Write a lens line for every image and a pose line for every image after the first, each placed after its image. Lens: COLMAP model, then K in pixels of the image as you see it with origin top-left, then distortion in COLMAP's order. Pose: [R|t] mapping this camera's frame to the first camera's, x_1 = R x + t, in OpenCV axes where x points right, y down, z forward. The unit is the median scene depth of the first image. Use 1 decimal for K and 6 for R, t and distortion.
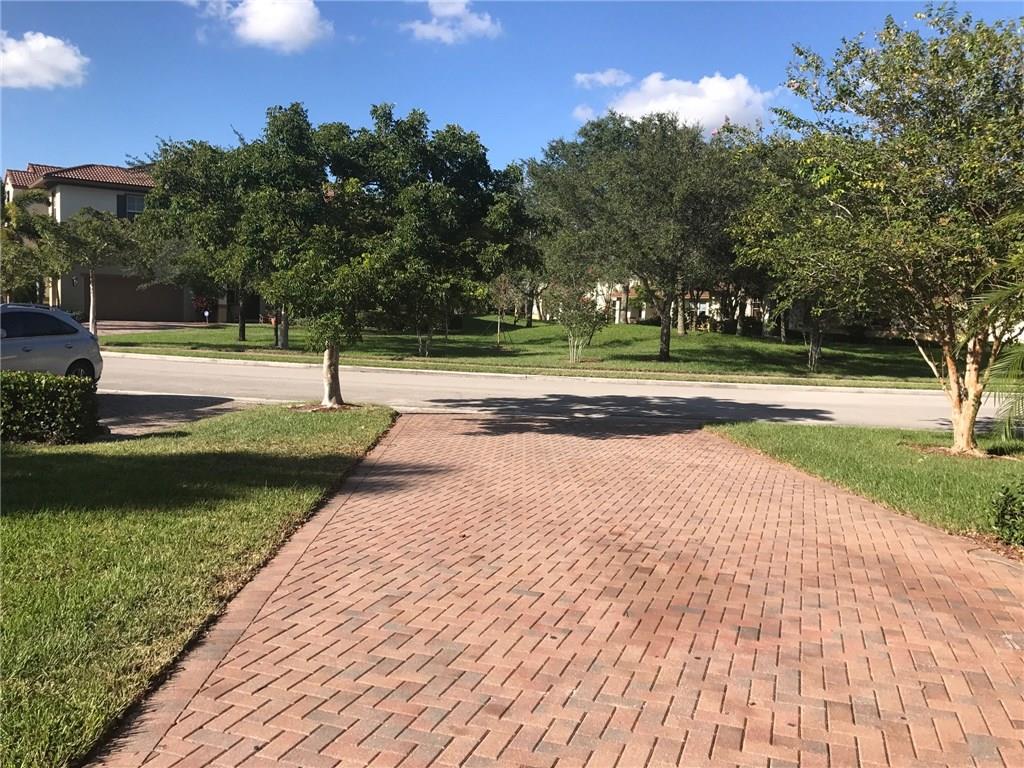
lens RADIAL K [[861.6, 0, 512.0], [0, 861.6, 384.0], [0, 0, 1]] dist [0.048984, 0.001034]
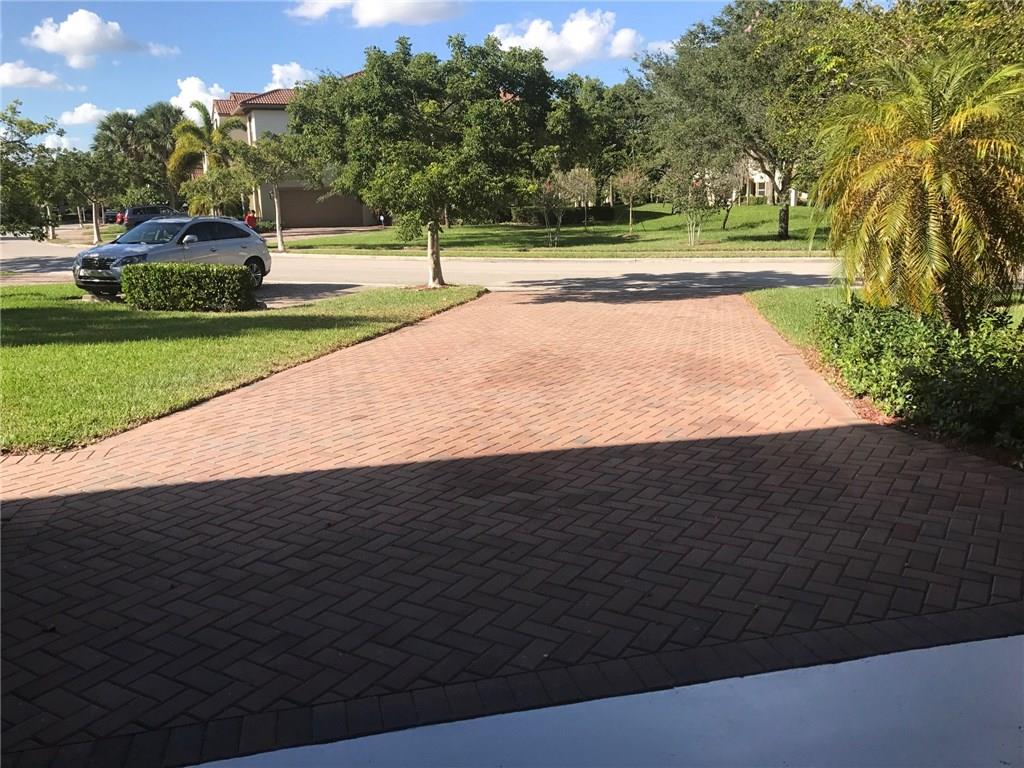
lens RADIAL K [[821.3, 0, 512.0], [0, 821.3, 384.0], [0, 0, 1]] dist [0.076832, -0.129812]
pose [[0.978945, -0.010192, -0.203869, 0.152917], [0.036459, 0.991422, 0.125509, 0.021359], [0.200841, -0.130299, 0.970920, -0.175303]]
